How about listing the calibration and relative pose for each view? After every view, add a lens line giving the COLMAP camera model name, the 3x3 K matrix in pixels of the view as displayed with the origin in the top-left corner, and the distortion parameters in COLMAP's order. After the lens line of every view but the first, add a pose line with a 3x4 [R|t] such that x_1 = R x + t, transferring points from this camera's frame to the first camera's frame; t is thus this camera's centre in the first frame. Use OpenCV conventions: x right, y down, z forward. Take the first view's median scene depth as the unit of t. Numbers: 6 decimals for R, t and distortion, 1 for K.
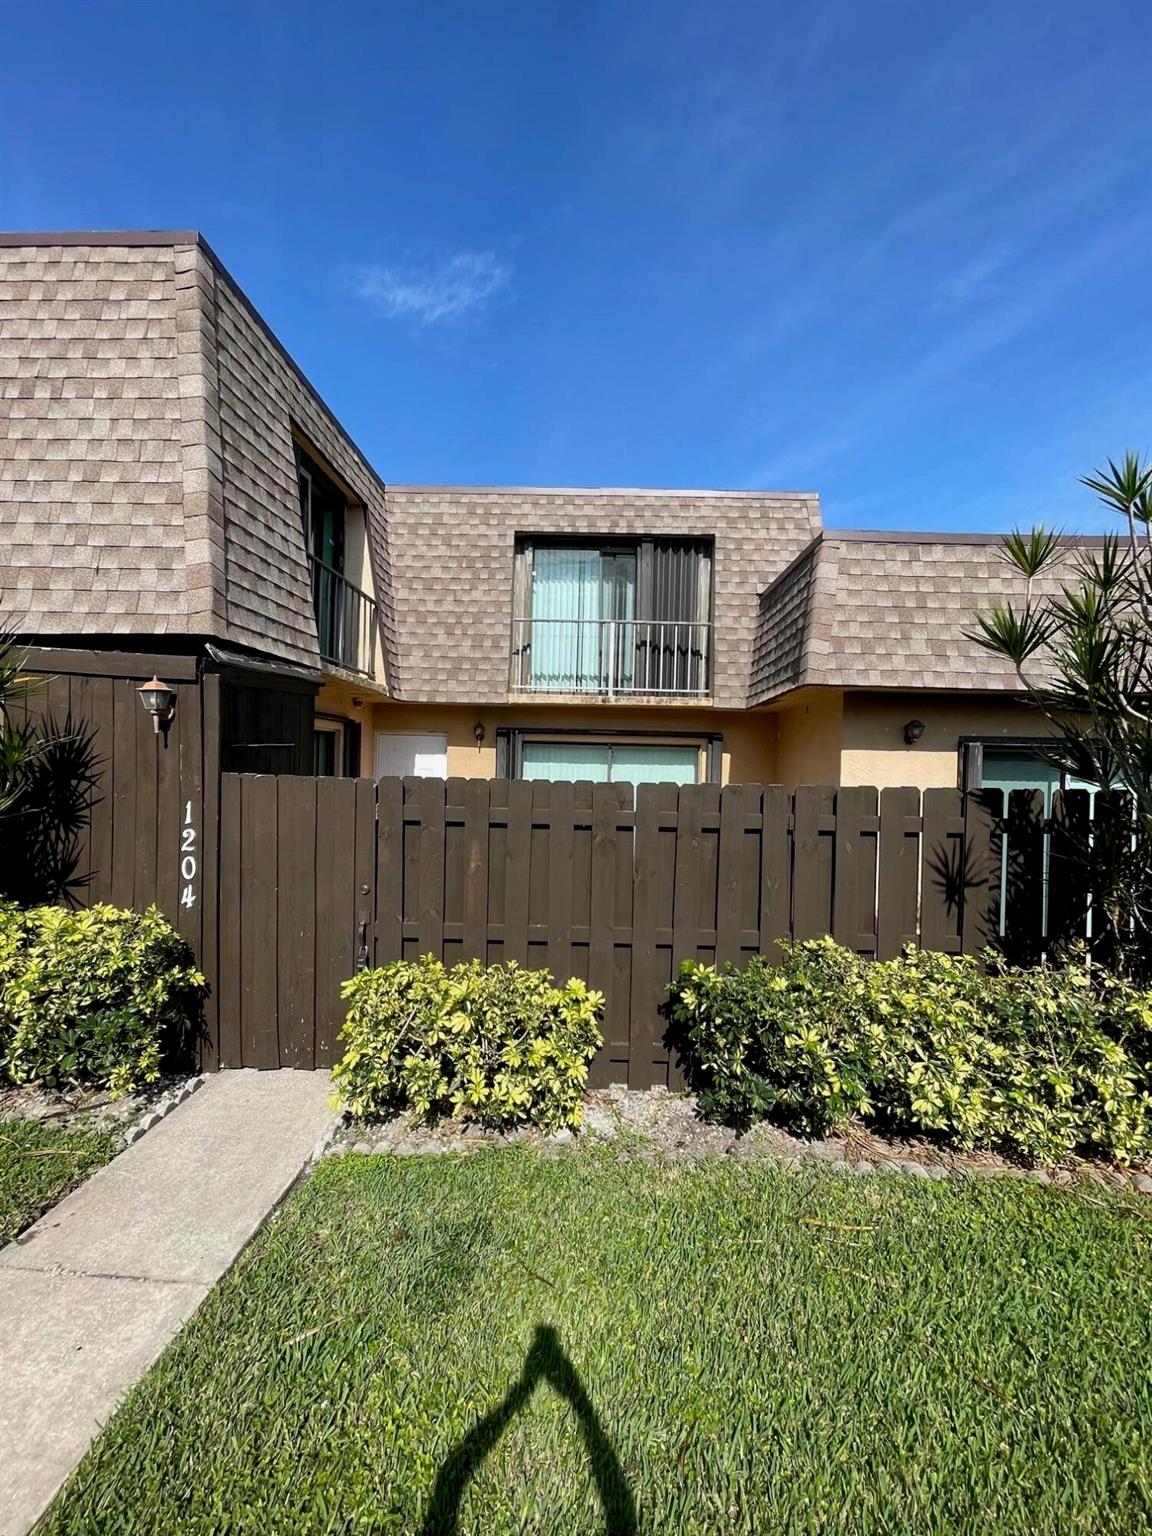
lens RADIAL K [[625.8, 0, 575.5], [0, 625.8, 771.2], [0, 0, 1]] dist [-0.001797, -0.000087]
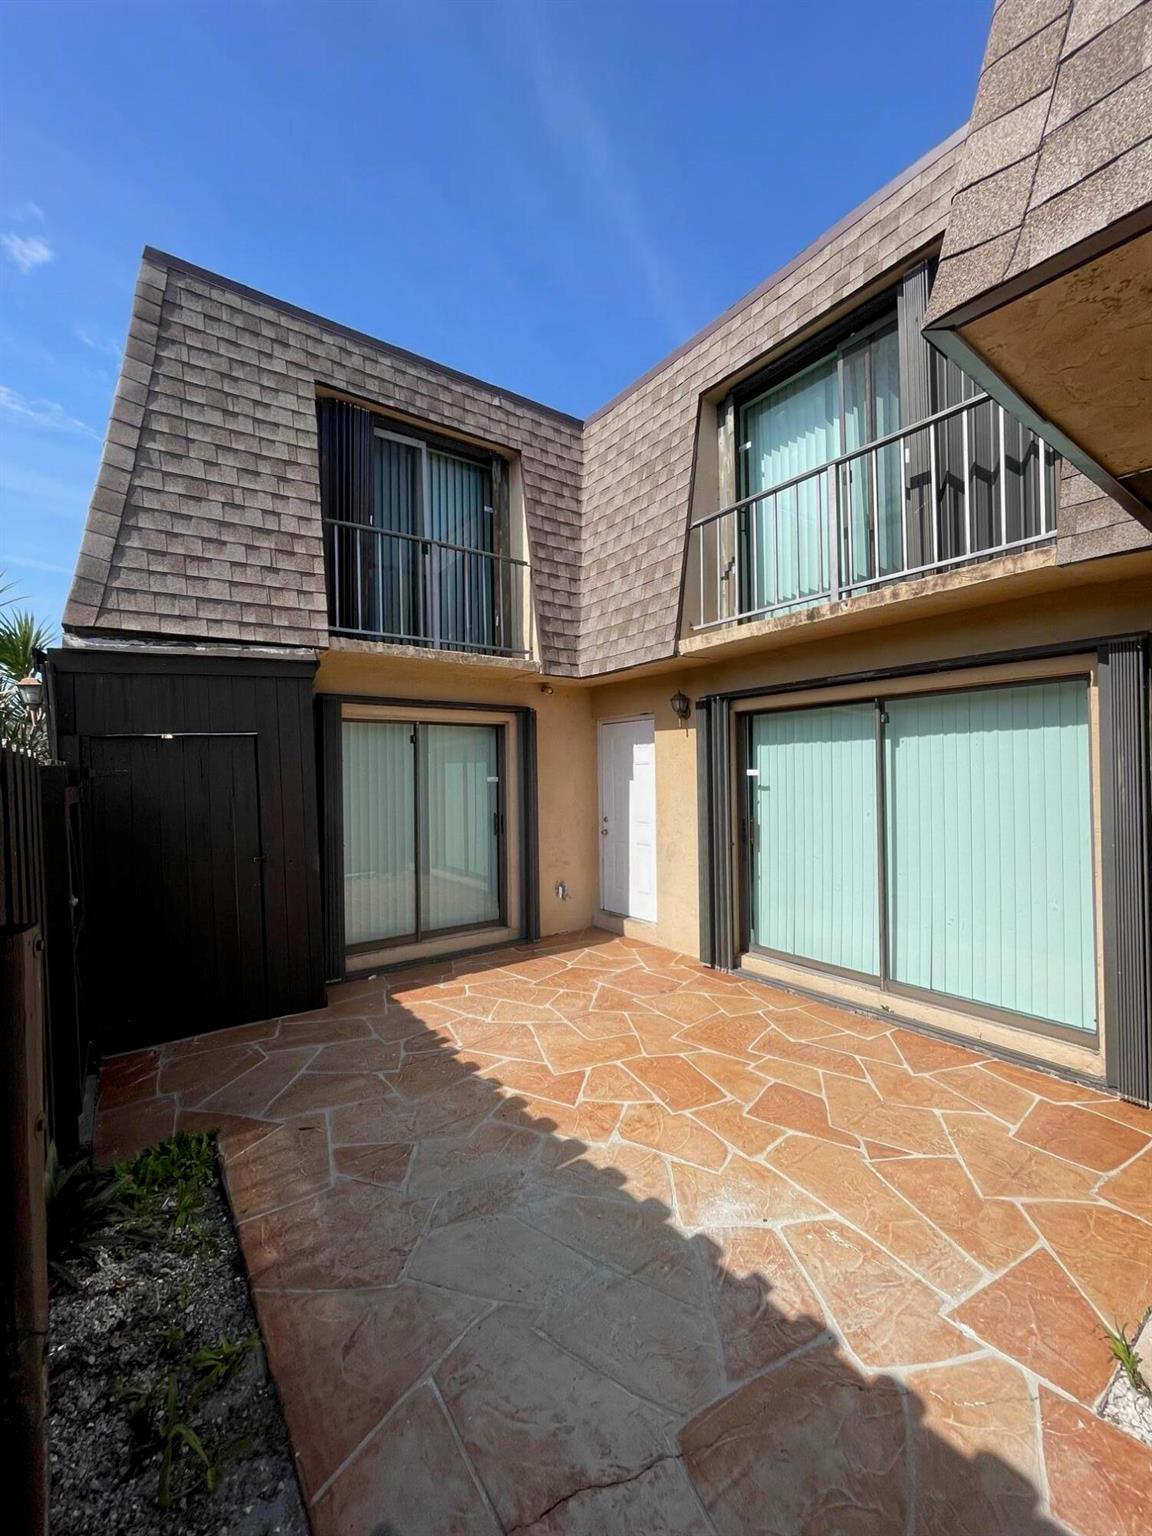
lens RADIAL K [[625.8, 0, 572.6], [0, 625.8, 768.7], [0, 0, 1]] dist [-0.001797, -0.000087]
pose [[0.608138, -0.043911, -0.792616, 0.333780], [0.020534, 0.999005, -0.039591, 0.032010], [0.793566, 0.007801, 0.608434, 0.516633]]
